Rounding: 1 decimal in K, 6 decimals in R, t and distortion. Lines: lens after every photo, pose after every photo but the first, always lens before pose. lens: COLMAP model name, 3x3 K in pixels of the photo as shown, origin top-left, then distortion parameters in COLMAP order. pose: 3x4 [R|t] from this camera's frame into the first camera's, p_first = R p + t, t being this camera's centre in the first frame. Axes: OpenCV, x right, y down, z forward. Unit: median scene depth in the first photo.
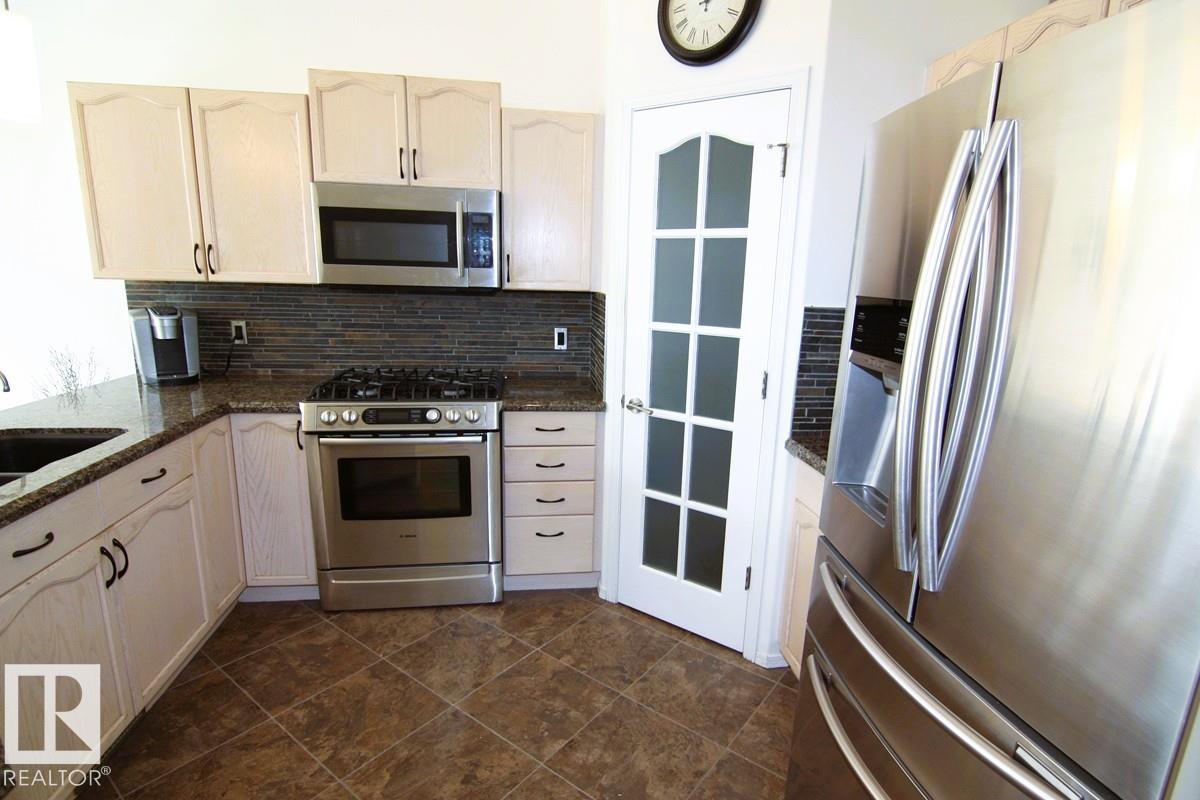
lens RADIAL K [[613.2, 0, 616.2], [0, 613.2, 408.8], [0, 0, 1]] dist [-0.003632, -0.010933]
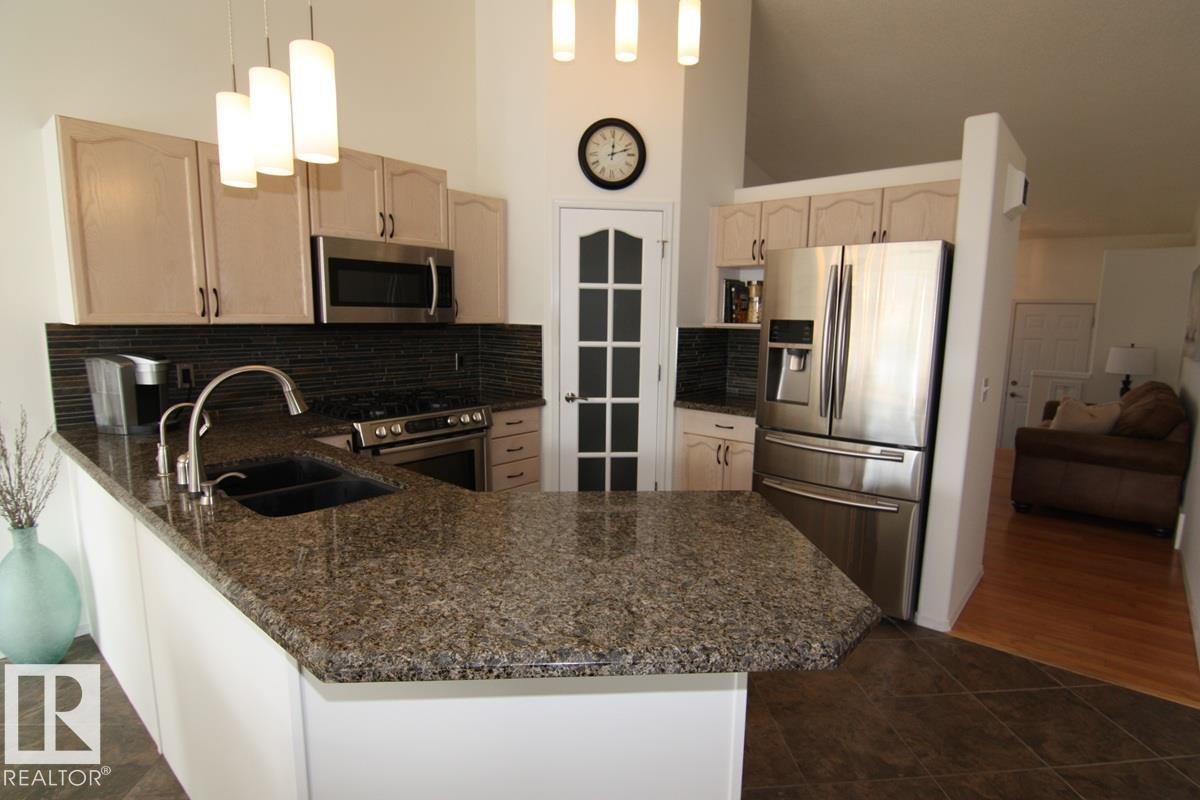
lens RADIAL K [[613.2, 0, 616.2], [0, 613.2, 408.8], [0, 0, 1]] dist [-0.003632, -0.010933]
pose [[0.749079, -0.118833, 0.651736, -0.872403], [0.150310, 0.988611, 0.007497, 0.027729], [-0.645204, 0.092346, 0.758409, -0.211554]]
